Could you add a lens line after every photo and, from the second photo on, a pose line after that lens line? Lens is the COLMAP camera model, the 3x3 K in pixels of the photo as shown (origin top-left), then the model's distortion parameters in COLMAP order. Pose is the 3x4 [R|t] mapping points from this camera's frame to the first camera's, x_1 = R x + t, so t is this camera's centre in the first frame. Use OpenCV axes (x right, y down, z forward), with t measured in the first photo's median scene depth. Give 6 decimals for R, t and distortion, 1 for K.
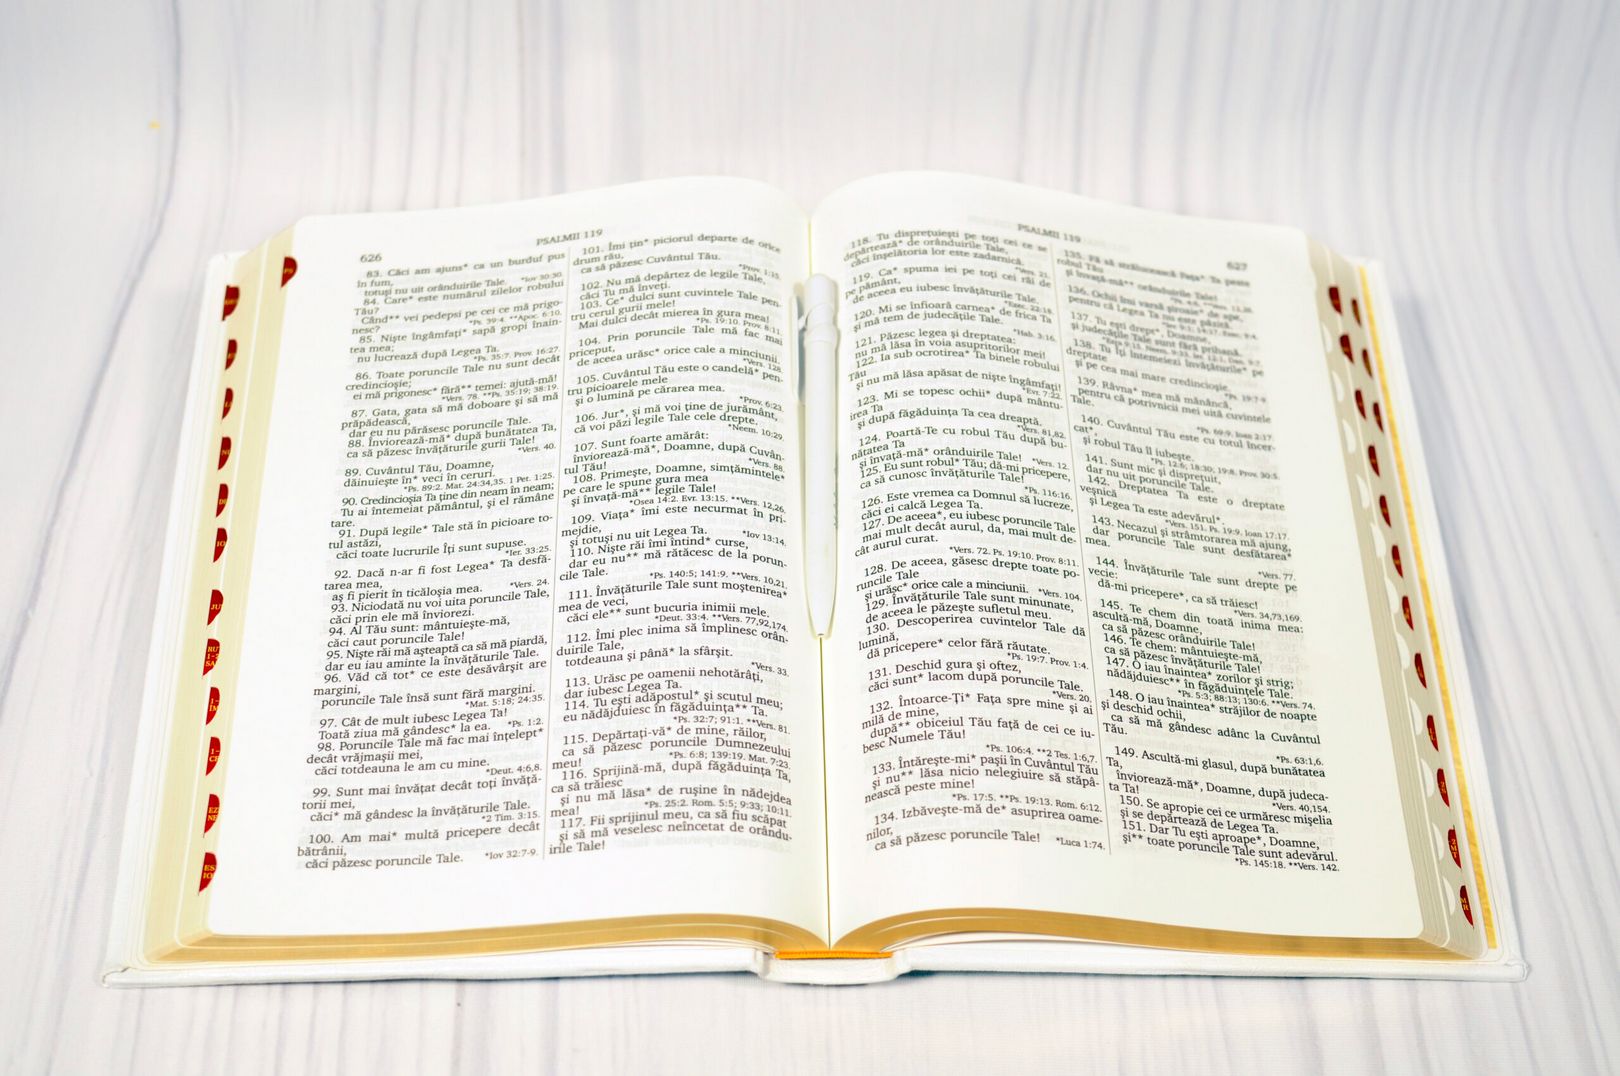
lens RADIAL K [[2472.0, 0, 819.9], [0, 2472.0, 538.8], [0, 0, 1]] dist [-0.156561, 0.000000]
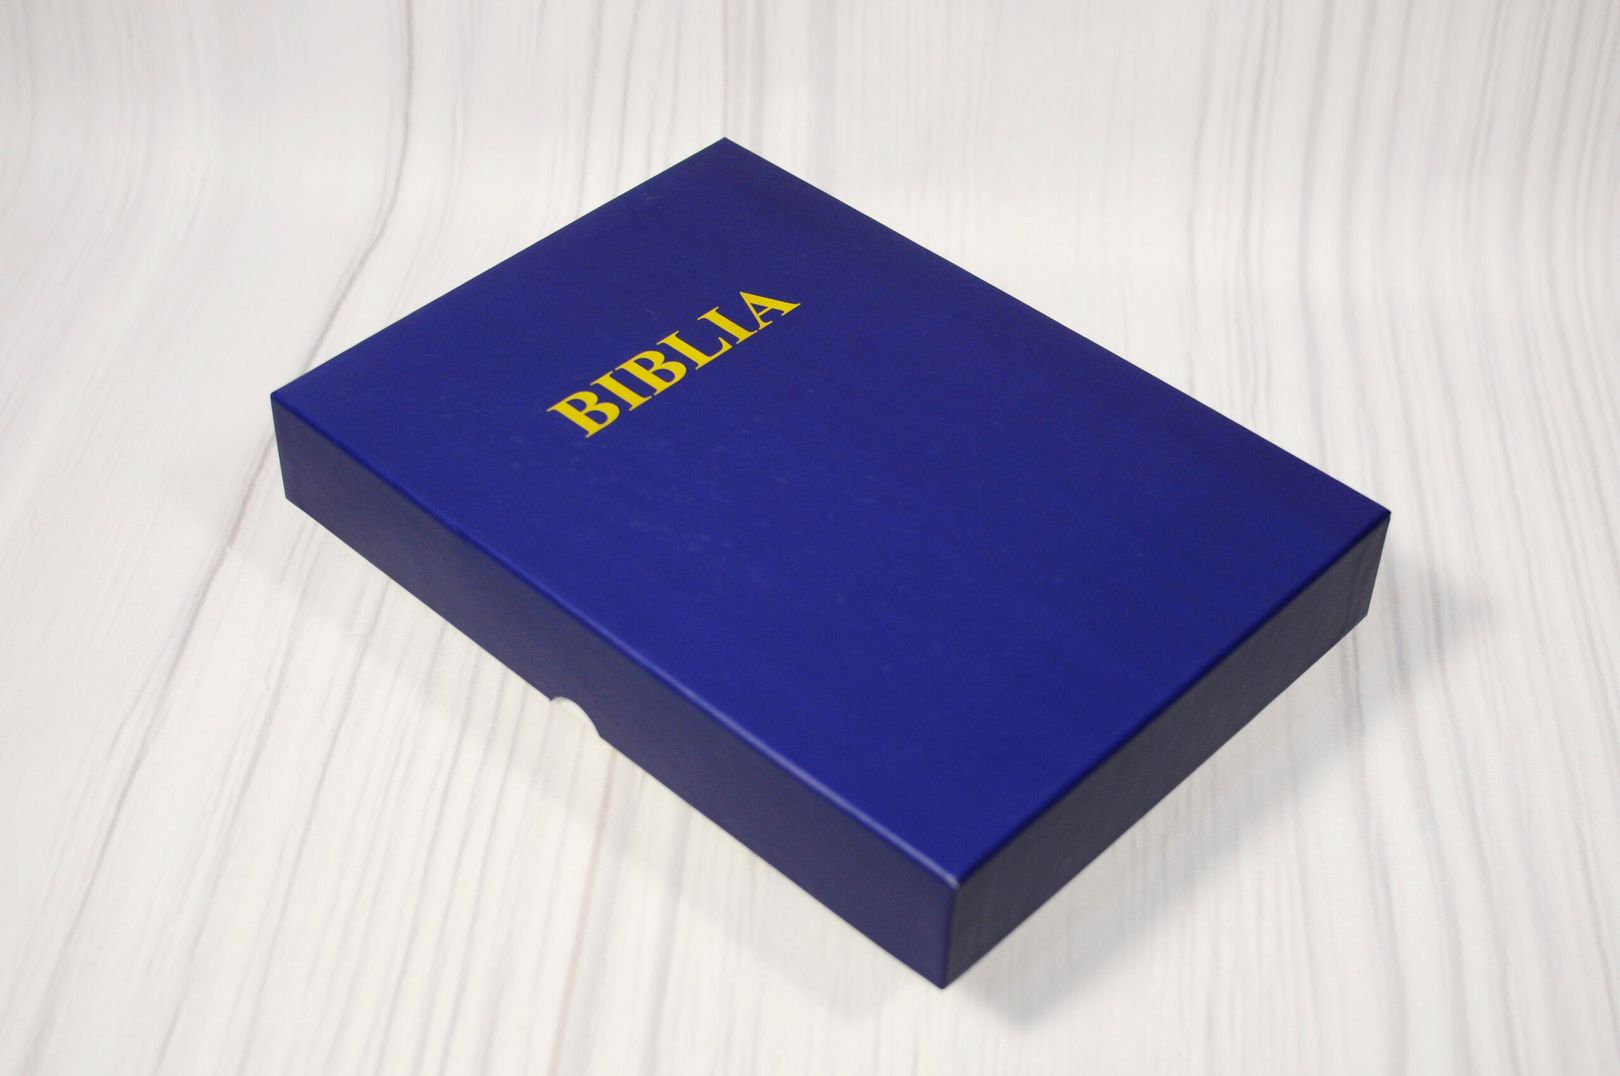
lens RADIAL K [[2472.0, 0, 814.8], [0, 2472.0, 534.0], [0, 0, 1]] dist [-0.156561, 0.000000]
pose [[0.992628, 0.053525, -0.108741, 0.049979], [-0.062327, 0.994906, -0.079233, 0.090418], [0.103946, 0.085427, 0.990907, -0.049809]]
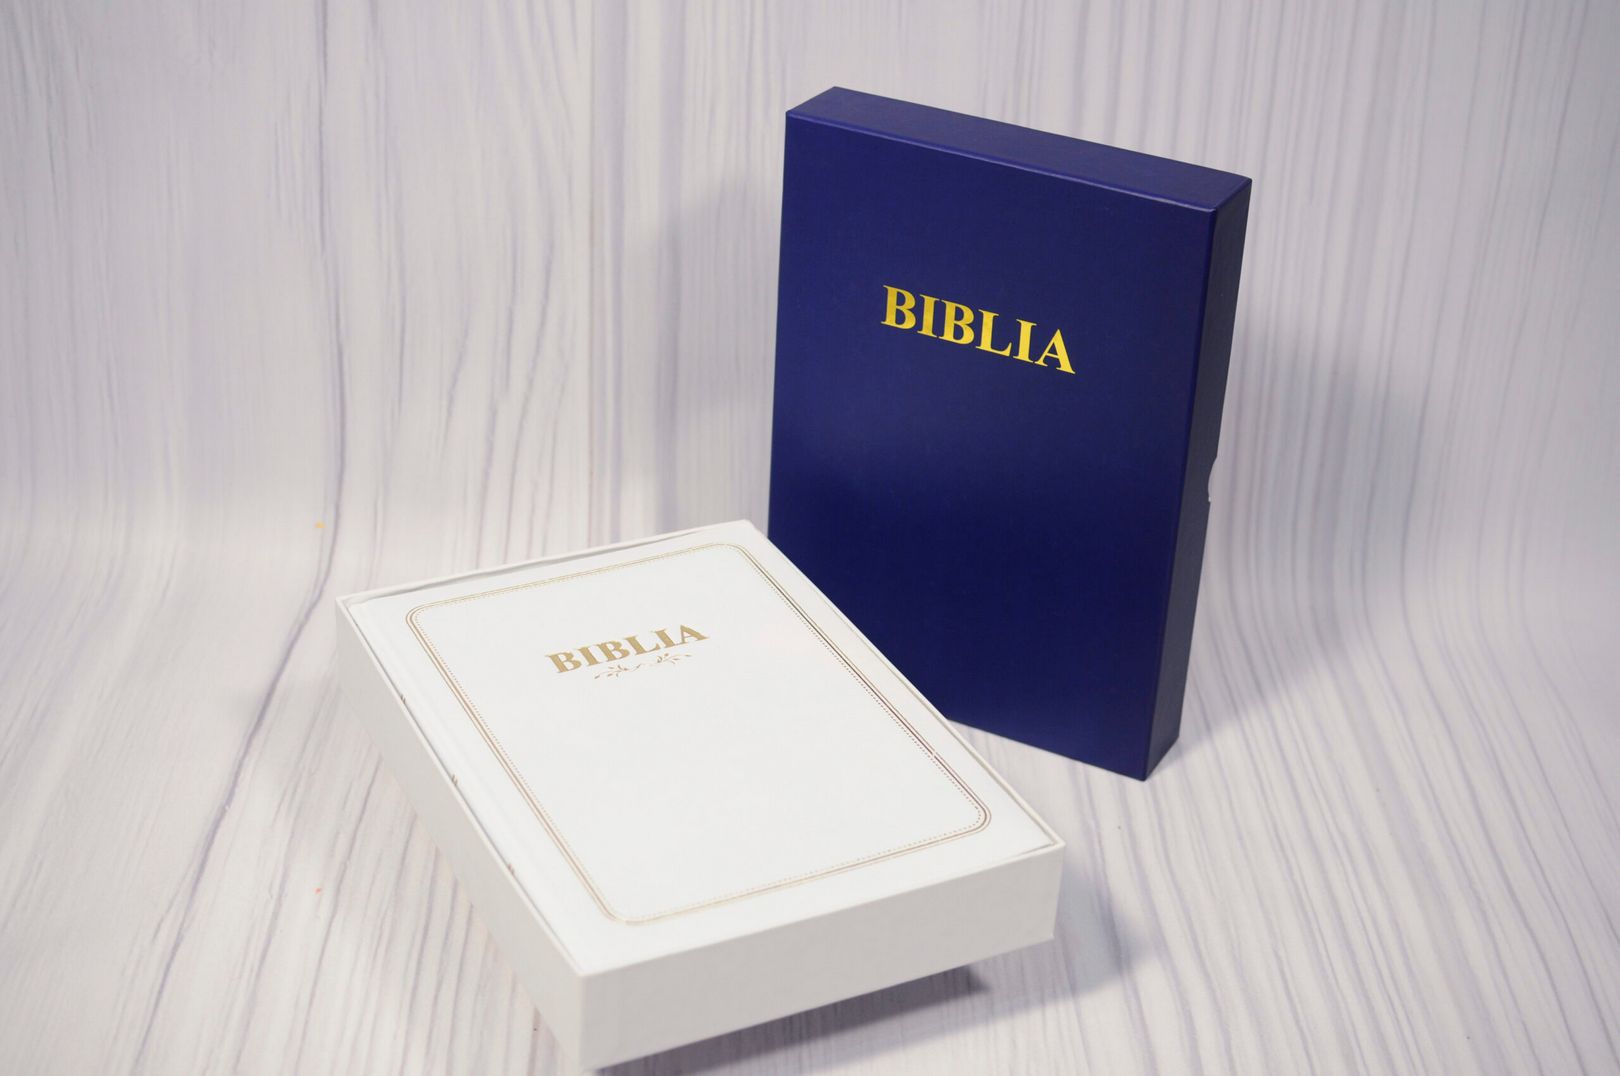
lens RADIAL K [[2472.0, 0, 813.7], [0, 2472.0, 540.7], [0, 0, 1]] dist [-0.156561, 0.000000]
pose [[0.999939, 0.006142, -0.009163, 0.018558], [-0.008722, 0.948764, -0.315866, 0.309382], [0.006754, 0.315927, 0.948760, -0.345539]]
